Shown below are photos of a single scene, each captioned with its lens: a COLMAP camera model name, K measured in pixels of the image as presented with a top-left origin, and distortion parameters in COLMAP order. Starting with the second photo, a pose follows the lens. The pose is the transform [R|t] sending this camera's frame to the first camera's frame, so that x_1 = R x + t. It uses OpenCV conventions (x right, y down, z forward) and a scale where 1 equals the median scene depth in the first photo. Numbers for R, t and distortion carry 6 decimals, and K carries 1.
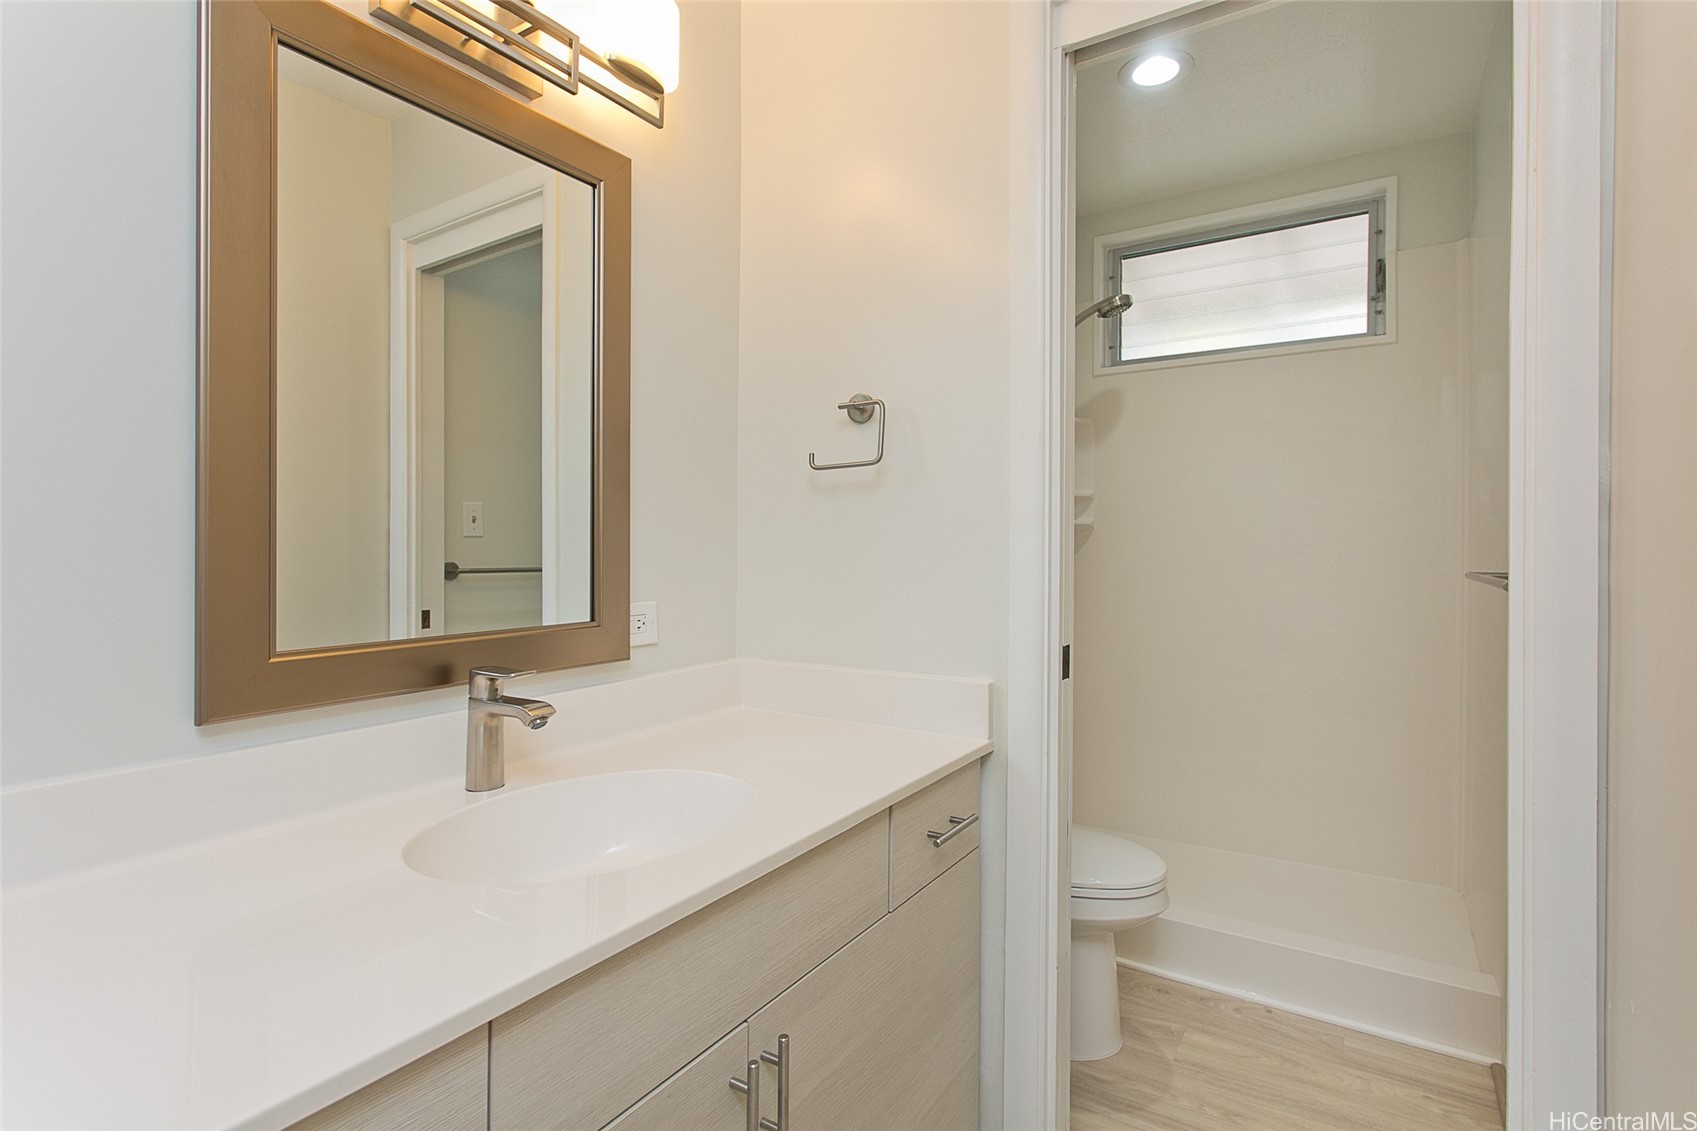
lens RADIAL K [[807.6, 0, 825.4], [0, 807.6, 540.0], [0, 0, 1]] dist [-0.001668, 0.002217]
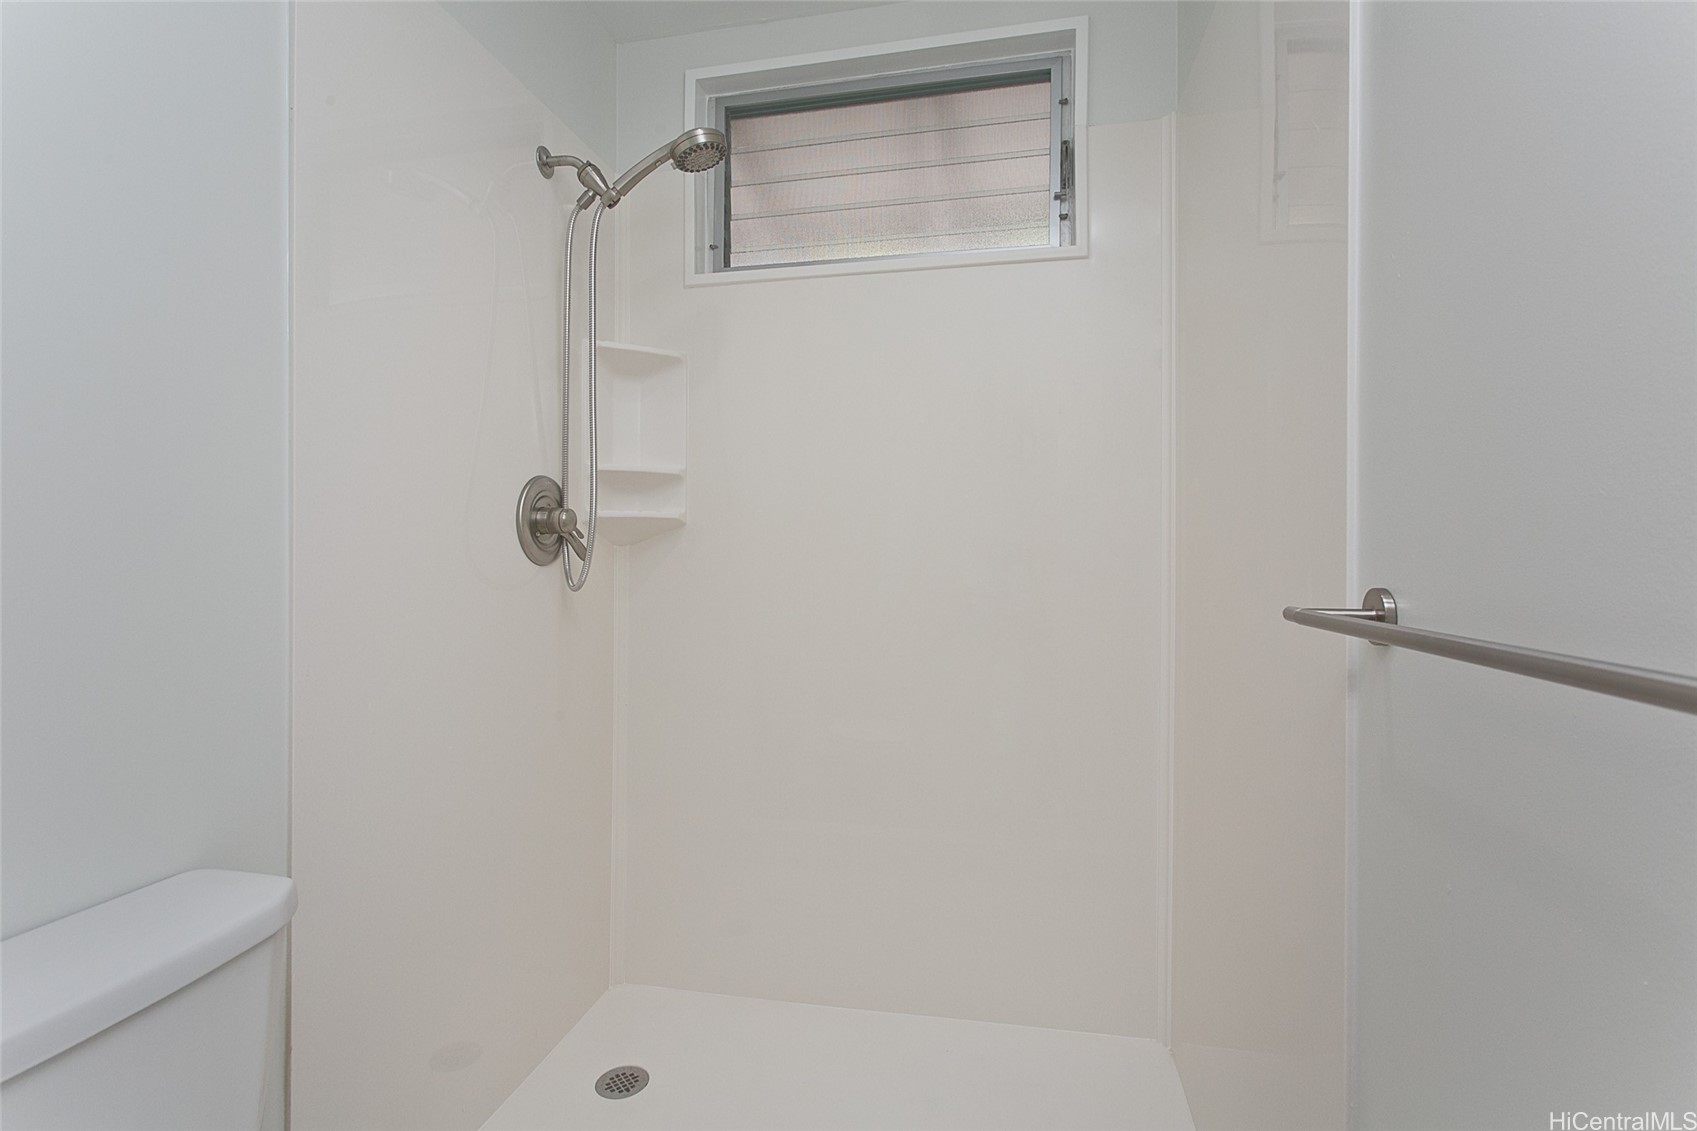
lens RADIAL K [[807.6, 0, 848.9], [0, 807.6, 561.9], [0, 0, 1]] dist [-0.001668, 0.002217]
pose [[0.923502, -0.008083, 0.383510, 0.239167], [0.006116, 0.999961, 0.006347, 0.013190], [-0.383546, -0.003516, 0.923515, 0.421561]]
